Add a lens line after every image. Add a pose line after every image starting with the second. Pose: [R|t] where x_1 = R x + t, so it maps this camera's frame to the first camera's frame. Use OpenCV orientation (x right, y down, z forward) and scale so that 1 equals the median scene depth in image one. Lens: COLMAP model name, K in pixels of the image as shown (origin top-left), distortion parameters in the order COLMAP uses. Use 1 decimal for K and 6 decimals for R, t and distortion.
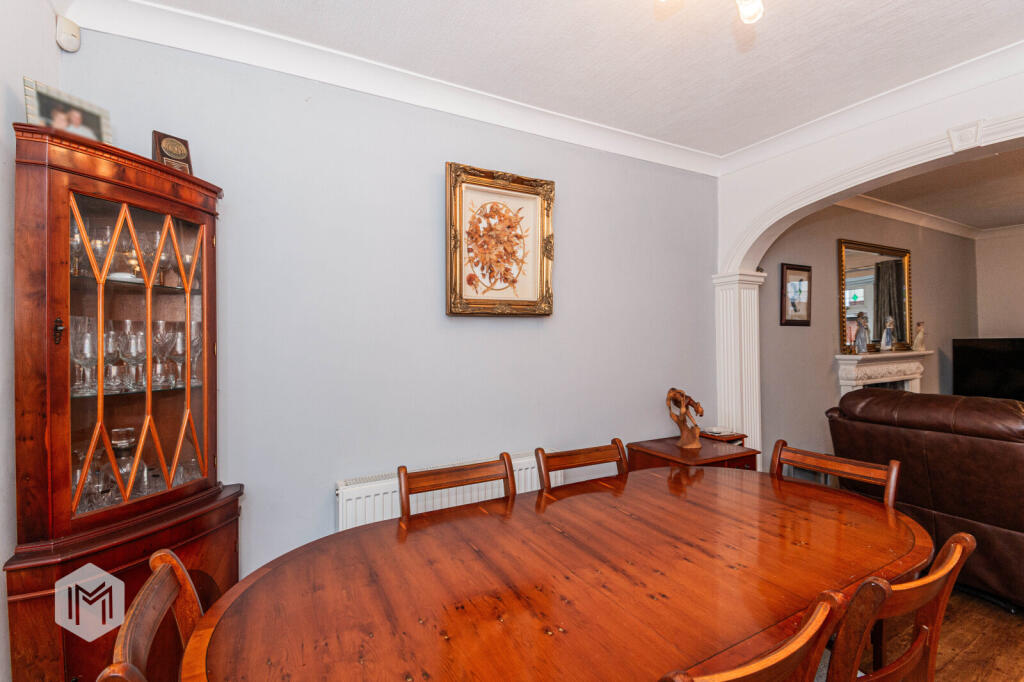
lens RADIAL K [[474.0, 0, 512.0], [0, 474.0, 361.0], [0, 0, 1]] dist [-0.000029, 0.000004]
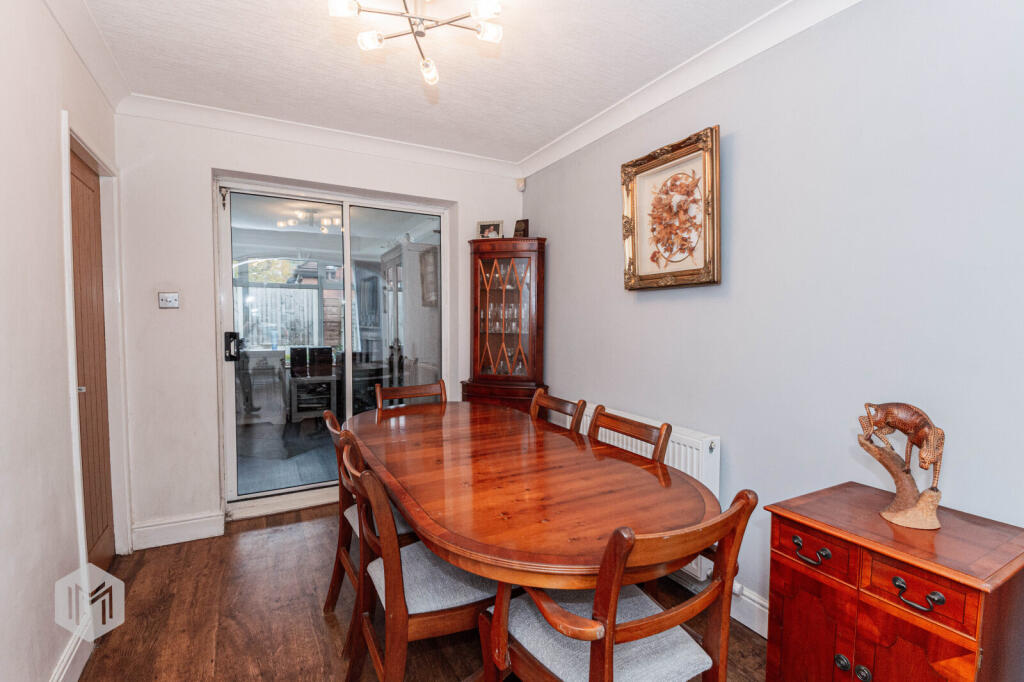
lens RADIAL K [[456.7, 0, 515.8], [0, 456.7, 340.3], [0, 0, 1]] dist [-0.000028, -0.023194]
pose [[0.009677, 0.048027, -0.998799, 0.958017], [-0.039041, 0.998103, 0.047615, -0.017094], [0.999191, 0.038533, 0.011533, 0.670909]]
